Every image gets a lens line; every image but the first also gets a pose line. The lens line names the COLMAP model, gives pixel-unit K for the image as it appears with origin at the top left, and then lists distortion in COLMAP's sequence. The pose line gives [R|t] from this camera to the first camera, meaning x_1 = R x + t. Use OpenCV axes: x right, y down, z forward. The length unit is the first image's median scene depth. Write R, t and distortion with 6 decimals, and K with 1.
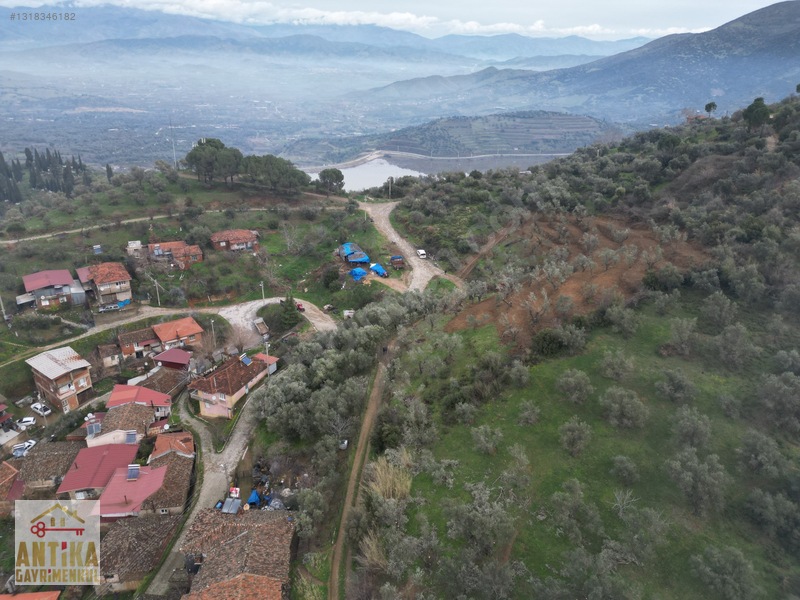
lens RADIAL K [[555.8, 0, 404.5], [0, 555.8, 305.5], [0, 0, 1]] dist [0.065603, -0.052180]
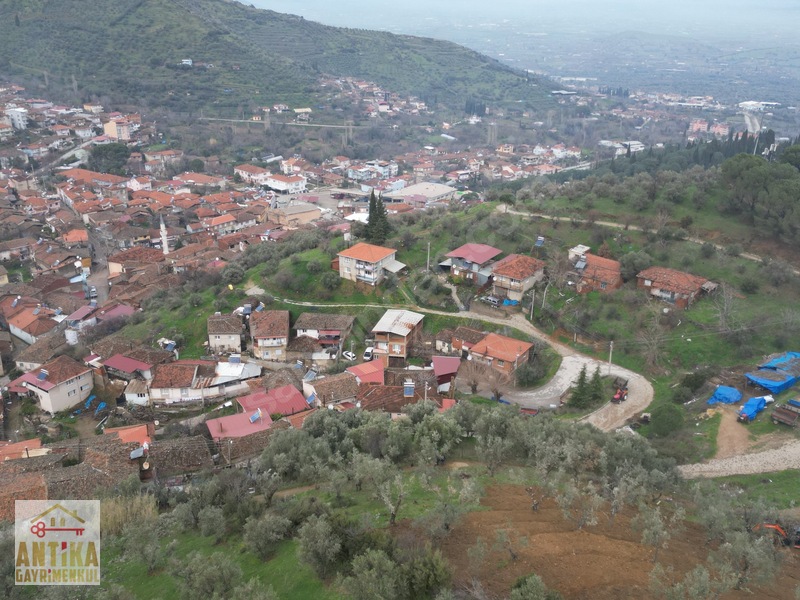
lens RADIAL K [[731.8, 0, 399.6], [0, 731.8, 322.4], [0, 0, 1]] dist [0.050128, 0.000000]
pose [[0.332123, 0.372586, -0.866530, 0.453704], [-0.390526, 0.890556, 0.233236, -0.176879], [0.858594, 0.260940, 0.441278, 0.350074]]
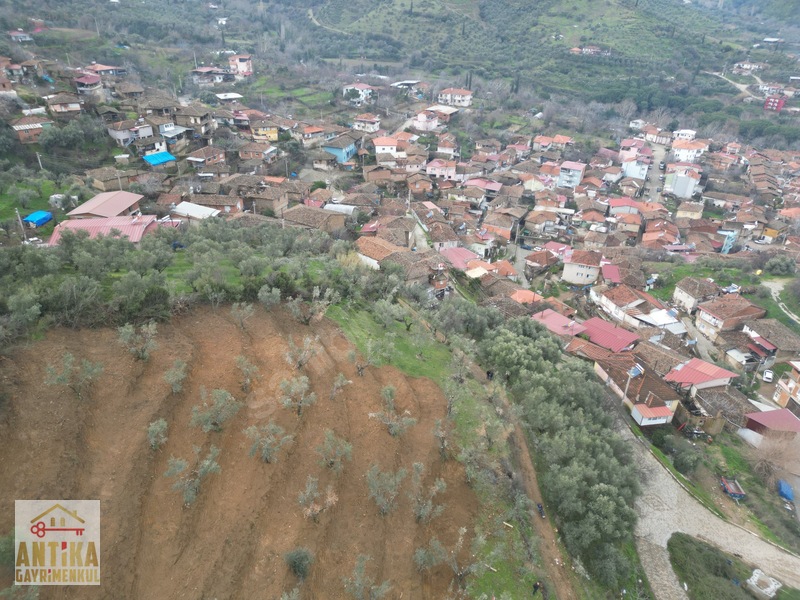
lens RADIAL K [[555.8, 0, 396.3], [0, 555.8, 302.5], [0, 0, 1]] dist [0.065603, -0.052180]
pose [[-0.829447, 0.233659, -0.507367, 0.308151], [-0.277892, 0.615316, 0.737673, -0.358992], [0.484556, 0.752854, -0.445440, 0.821891]]
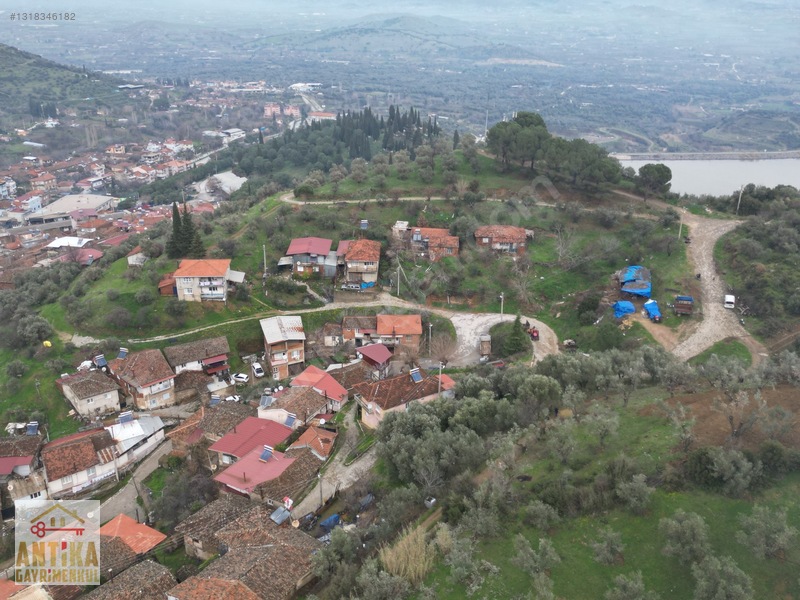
lens RADIAL K [[731.8, 0, 400.9], [0, 731.8, 312.2], [0, 0, 1]] dist [0.050128, 0.000000]
pose [[0.809876, 0.222794, -0.542645, 0.211043], [-0.228602, 0.971802, 0.057813, -0.042897], [0.540224, 0.077228, 0.837970, 0.022451]]
